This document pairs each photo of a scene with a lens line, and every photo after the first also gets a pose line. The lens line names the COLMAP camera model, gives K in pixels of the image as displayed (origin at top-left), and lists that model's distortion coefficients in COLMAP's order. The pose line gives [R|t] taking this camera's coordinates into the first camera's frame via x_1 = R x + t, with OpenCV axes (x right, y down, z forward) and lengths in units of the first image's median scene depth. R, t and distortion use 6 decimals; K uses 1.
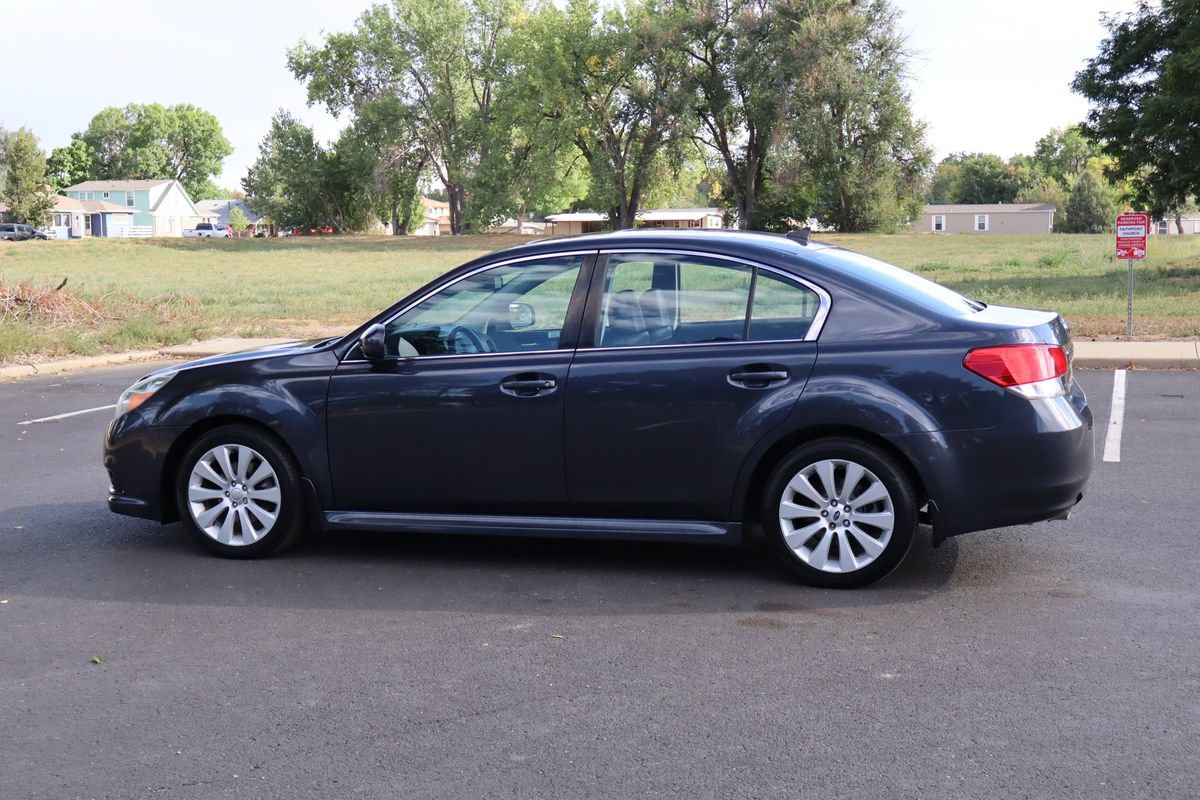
lens RADIAL K [[1588.6, 0, 601.1], [0, 1588.6, 392.1], [0, 0, 1]] dist [-0.010446, 0.000000]
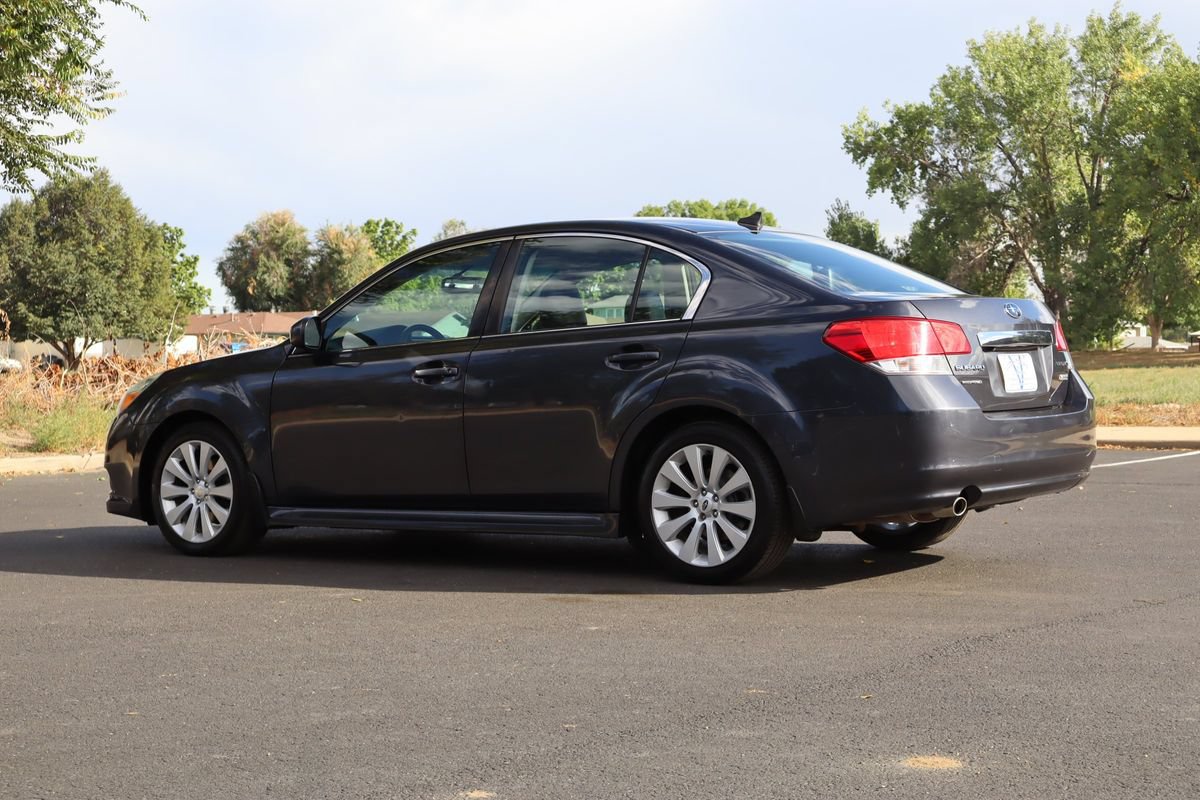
lens RADIAL K [[2026.6, 0, 599.7], [0, 2026.6, 403.0], [0, 0, 1]] dist [0.007387, 0.000000]
pose [[0.945642, 0.003143, -0.325194, 0.172999], [-0.028694, 0.996860, -0.073808, 0.039070], [0.323941, 0.079127, 0.942763, -0.052665]]
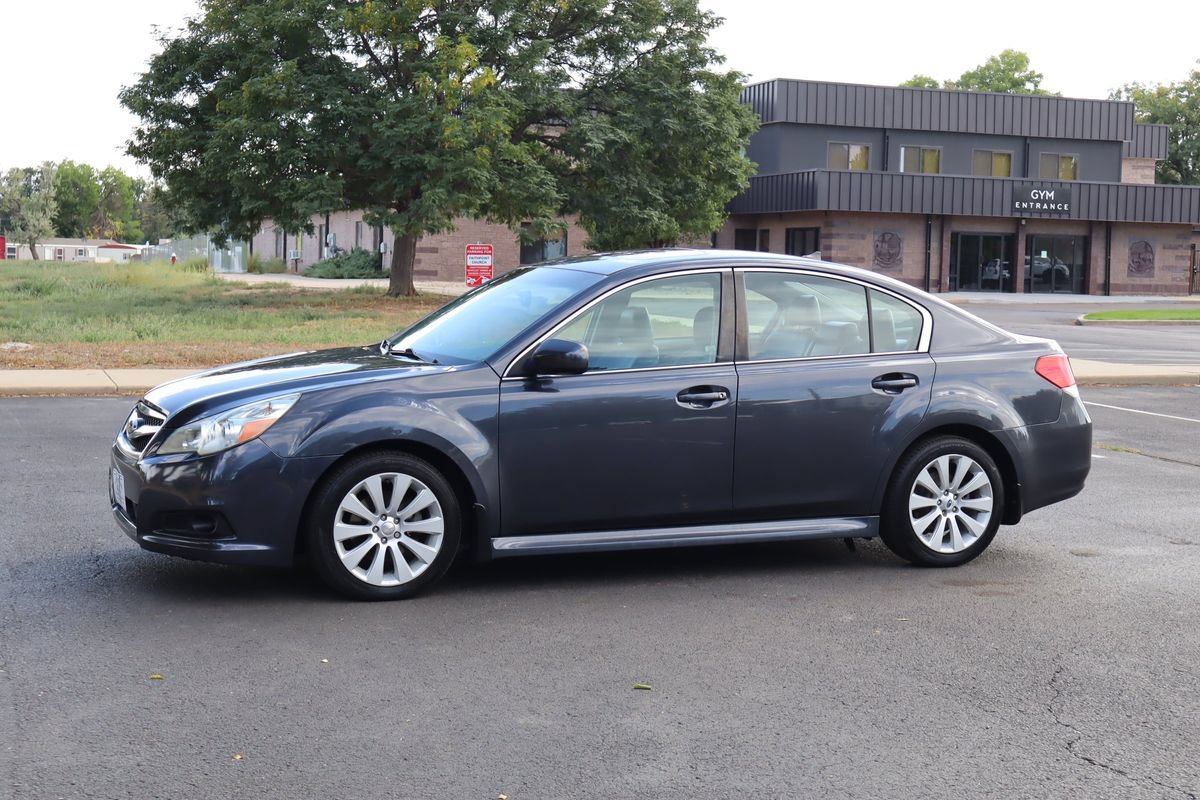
lens RADIAL K [[1756.3, 0, 623.2], [0, 1756.3, 390.7], [0, 0, 1]] dist [-0.016459, 0.000000]
pose [[0.764920, -0.017520, 0.643886, -0.311378], [0.033801, 0.999344, -0.012964, 0.001551], [-0.643237, 0.031680, 0.765011, 0.061975]]
